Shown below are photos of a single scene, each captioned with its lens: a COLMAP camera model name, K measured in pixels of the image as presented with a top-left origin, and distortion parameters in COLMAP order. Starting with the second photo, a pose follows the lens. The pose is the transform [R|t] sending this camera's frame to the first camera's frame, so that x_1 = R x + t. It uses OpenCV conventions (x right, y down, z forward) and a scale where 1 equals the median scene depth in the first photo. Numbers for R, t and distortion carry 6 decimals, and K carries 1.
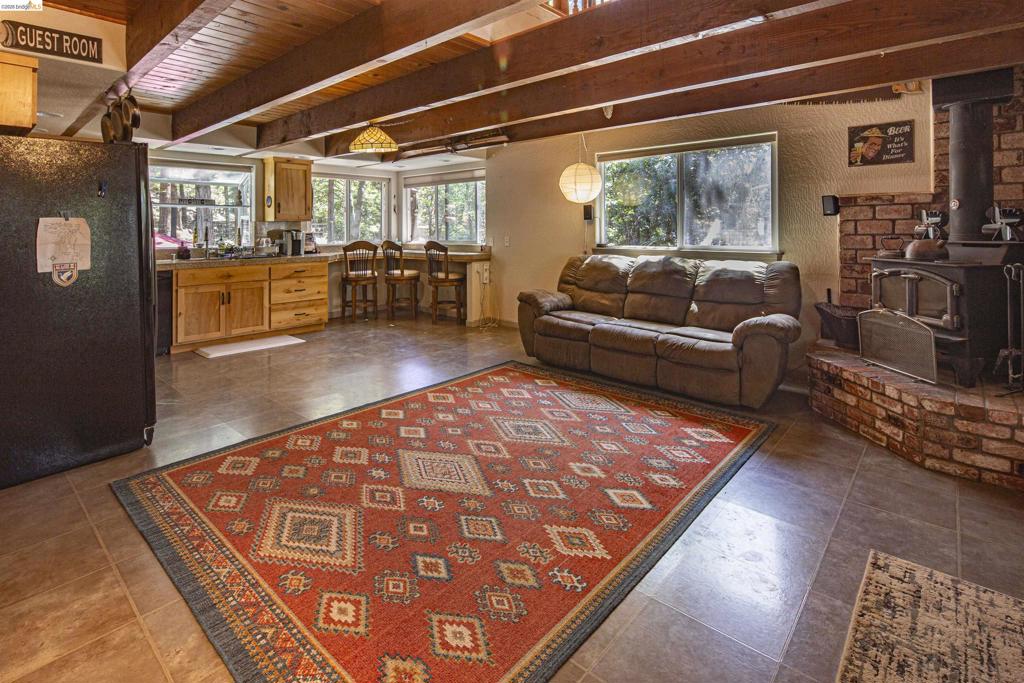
lens RADIAL K [[497.1, 0, 507.7], [0, 497.1, 229.5], [0, 0, 1]] dist [0.003501, -0.003412]
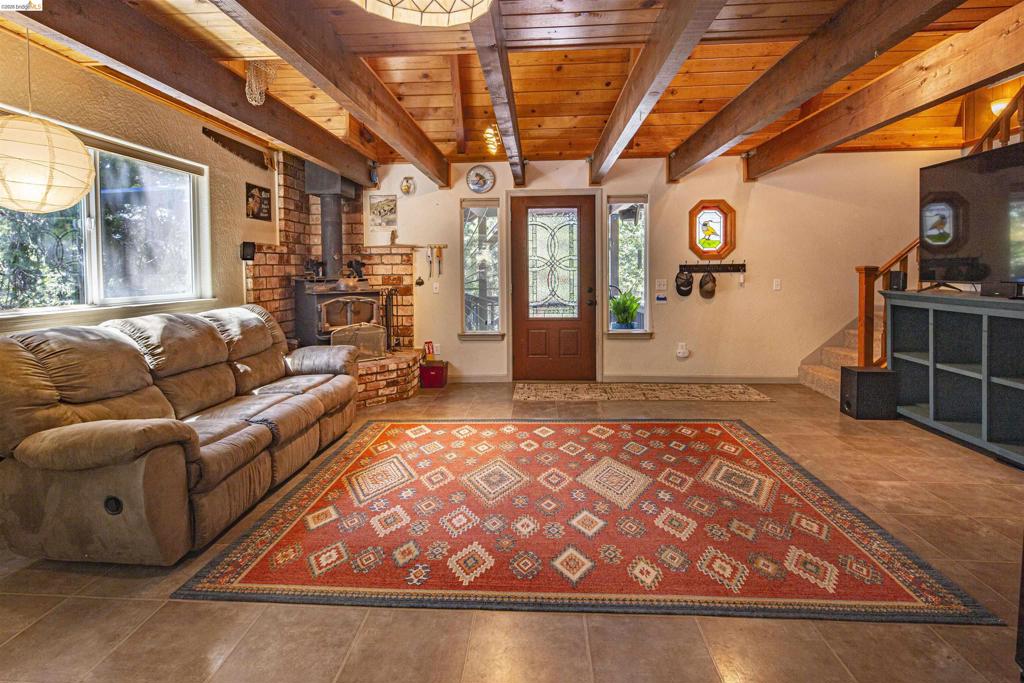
lens RADIAL K [[497.1, 0, 507.1], [0, 497.1, 285.0], [0, 0, 1]] dist [0.003501, -0.003412]
pose [[-0.616242, -0.014889, 0.787416, -0.954871], [0.016254, 0.999368, 0.031617, 0.001986], [-0.787389, 0.032282, -0.615611, 2.058200]]
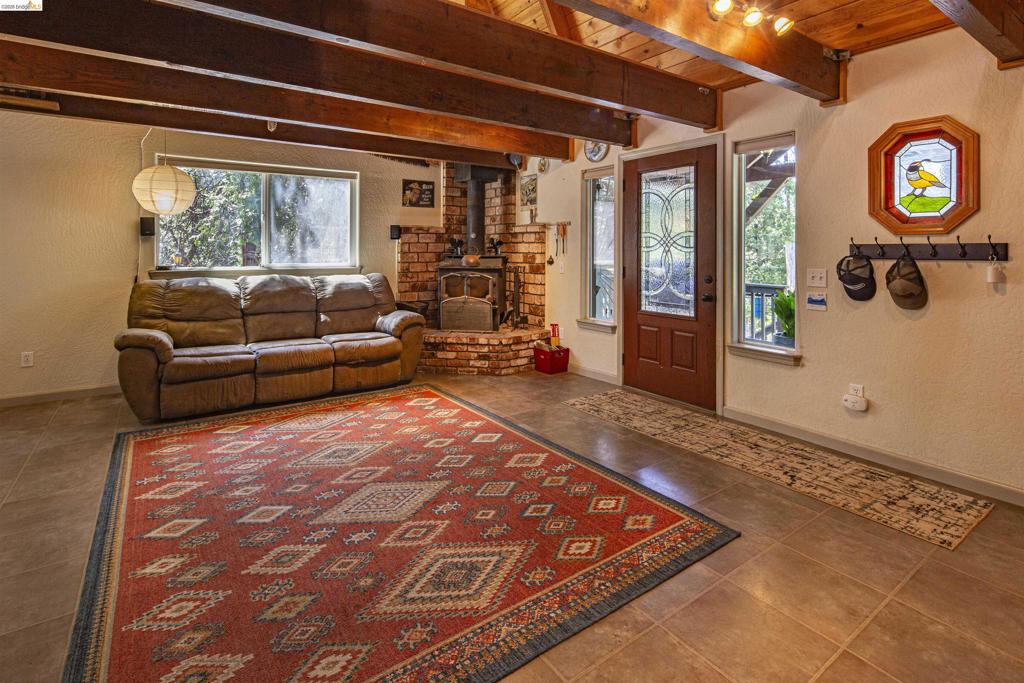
lens RADIAL K [[497.1, 0, 507.0], [0, 497.1, 246.3], [0, 0, 1]] dist [0.003501, -0.003412]
pose [[0.229266, 0.010005, 0.973312, -1.106731], [0.001079, 0.999944, -0.010533, 0.011941], [-0.973363, 0.003465, 0.229243, 0.611477]]
